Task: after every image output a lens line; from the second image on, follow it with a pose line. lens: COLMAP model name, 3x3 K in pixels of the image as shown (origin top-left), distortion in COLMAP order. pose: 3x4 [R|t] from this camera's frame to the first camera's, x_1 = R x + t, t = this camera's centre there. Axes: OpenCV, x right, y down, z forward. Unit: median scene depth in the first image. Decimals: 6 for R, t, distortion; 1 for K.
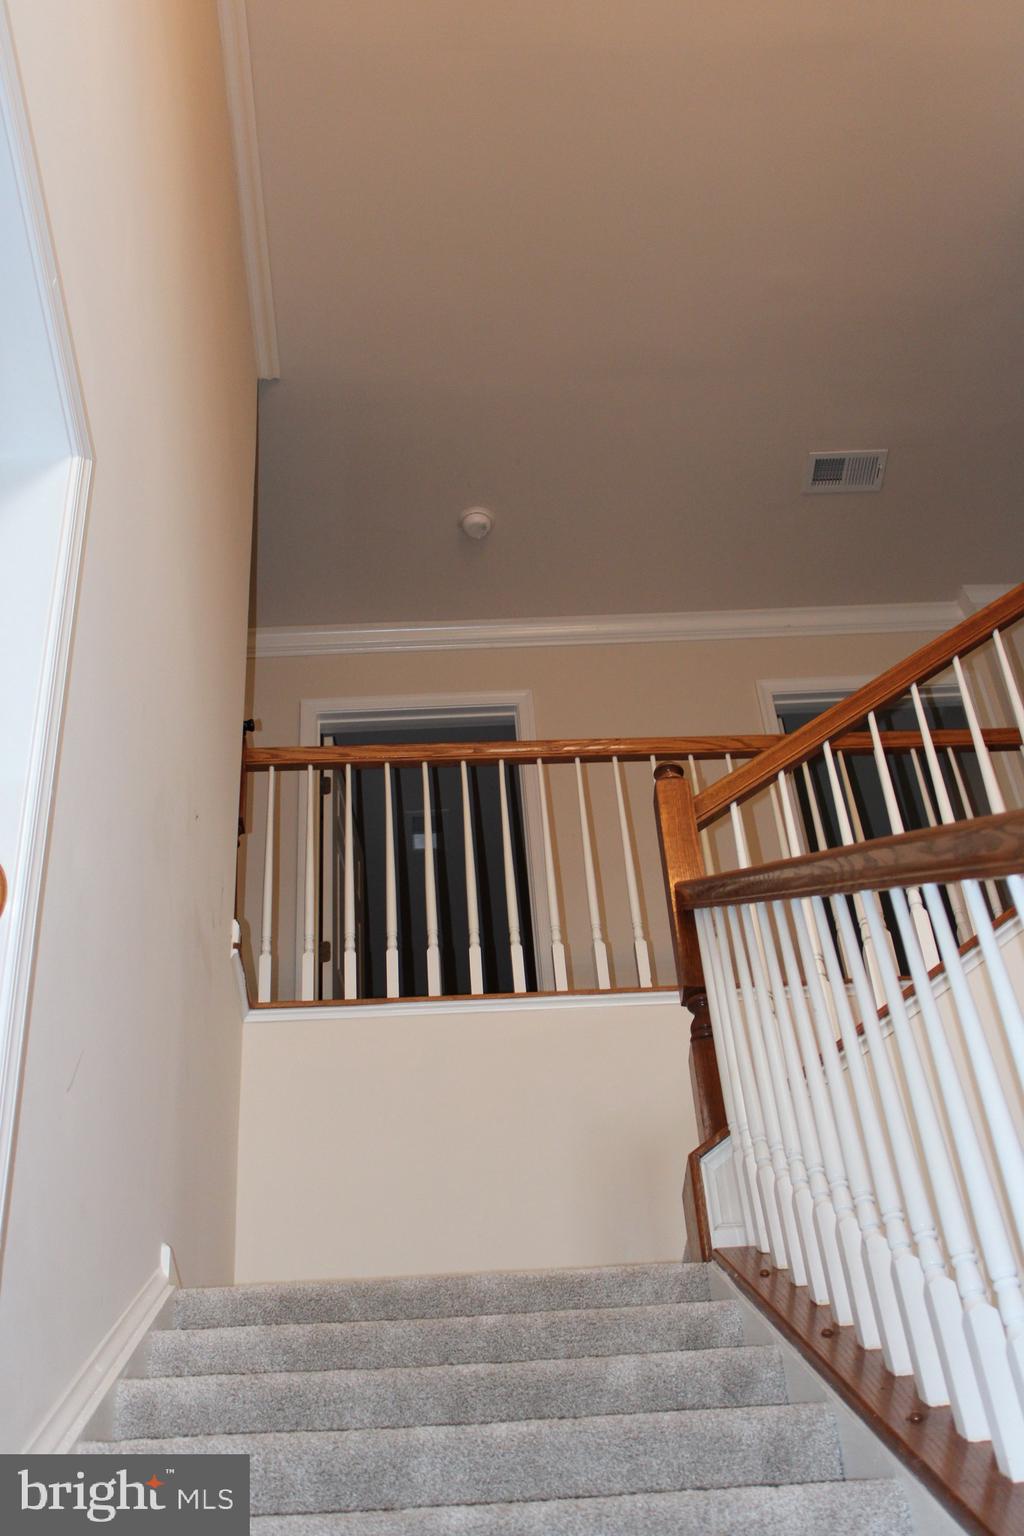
lens RADIAL K [[1829.2, 0, 512.0], [0, 1829.2, 768.0], [0, 0, 1]] dist [-0.075732, 0.000007]
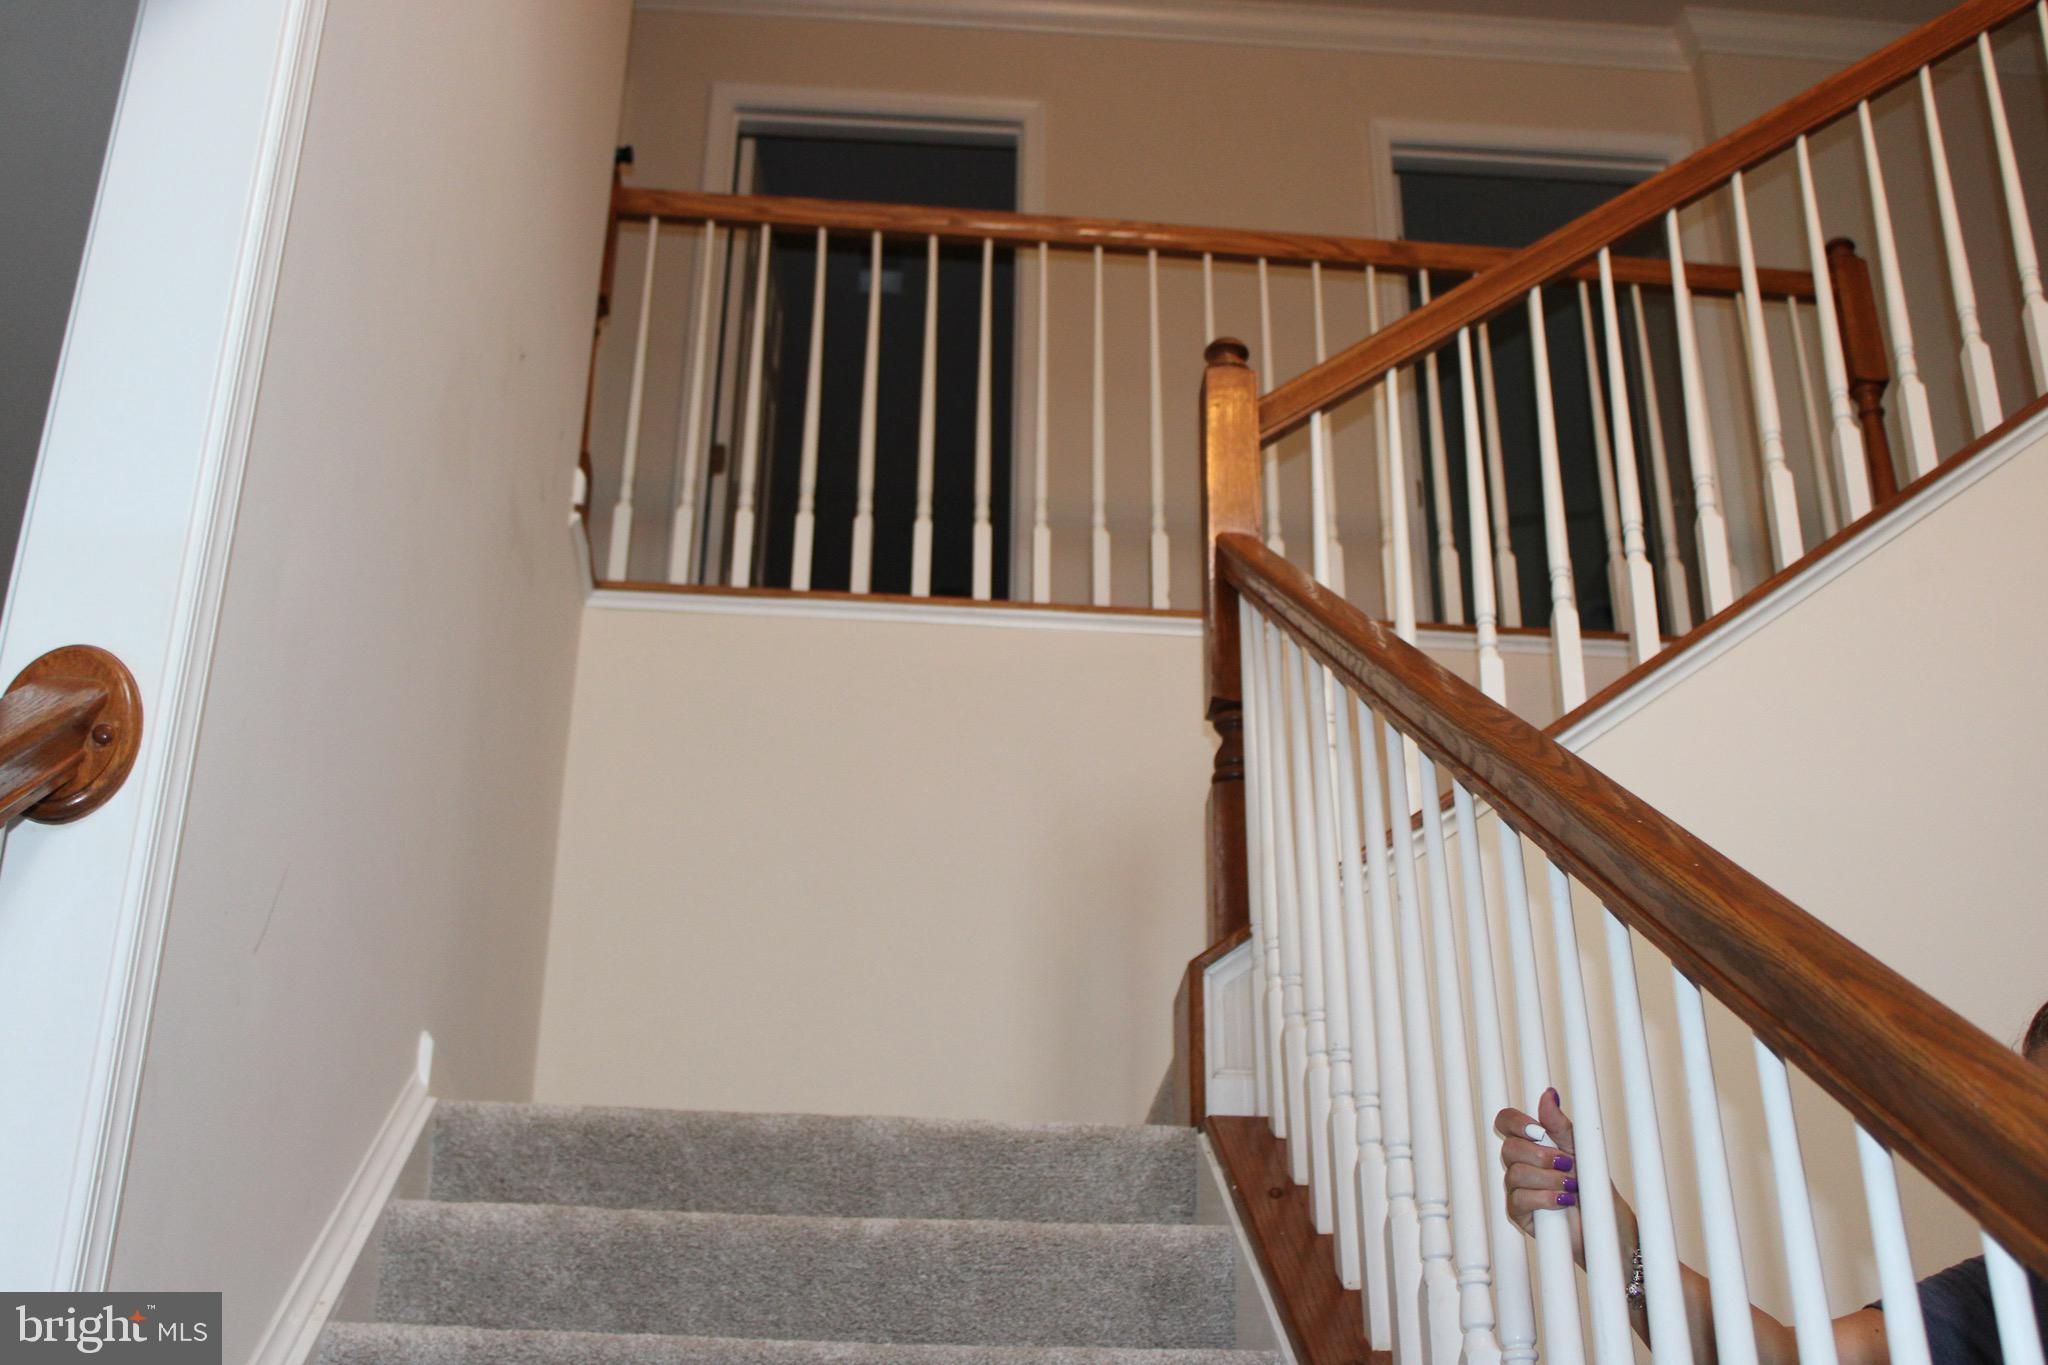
lens RADIAL K [[2439.0, 0, 1024.0], [0, 2439.0, 682.5], [0, 0, 1]] dist [-0.075732, 0.000007]
pose [[0.995092, 0.095767, 0.024911, 0.000653], [-0.098947, 0.965934, 0.239125, -0.076628], [-0.001162, -0.240417, 0.970669, 0.087455]]
